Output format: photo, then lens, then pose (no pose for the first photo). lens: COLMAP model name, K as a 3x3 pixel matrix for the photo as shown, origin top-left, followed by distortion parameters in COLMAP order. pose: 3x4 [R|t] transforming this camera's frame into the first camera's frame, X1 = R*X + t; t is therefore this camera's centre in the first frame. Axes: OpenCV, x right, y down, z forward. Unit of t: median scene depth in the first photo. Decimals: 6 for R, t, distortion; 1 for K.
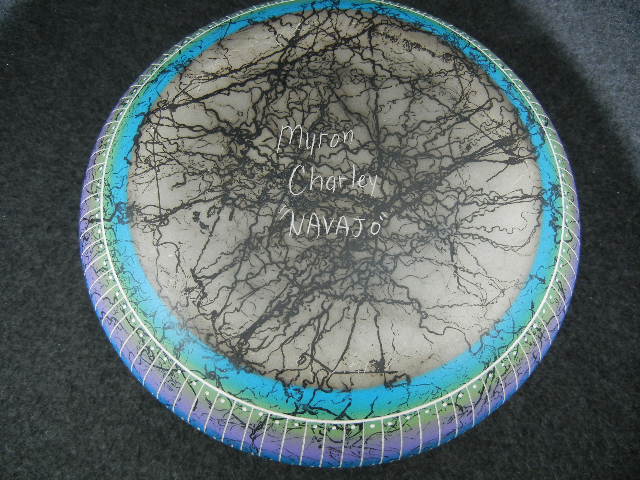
lens RADIAL K [[552.9, 0, 320.0], [0, 552.9, 240.0], [0, 0, 1]] dist [-0.014527, -0.012531]
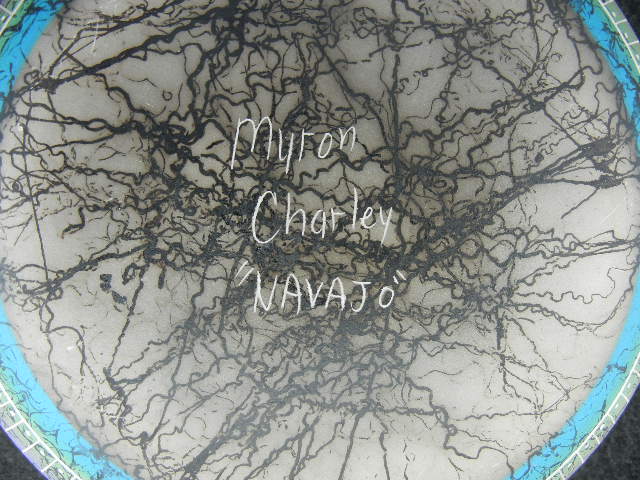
lens RADIAL K [[552.9, 0, 320.0], [0, 552.9, 240.0], [0, 0, 1]] dist [-0.014527, -0.012531]
pose [[0.999446, 0.001146, 0.033266, 0.000384], [-0.011923, 0.945420, 0.325635, -0.288628], [-0.031077, -0.325851, 0.944910, 0.399273]]
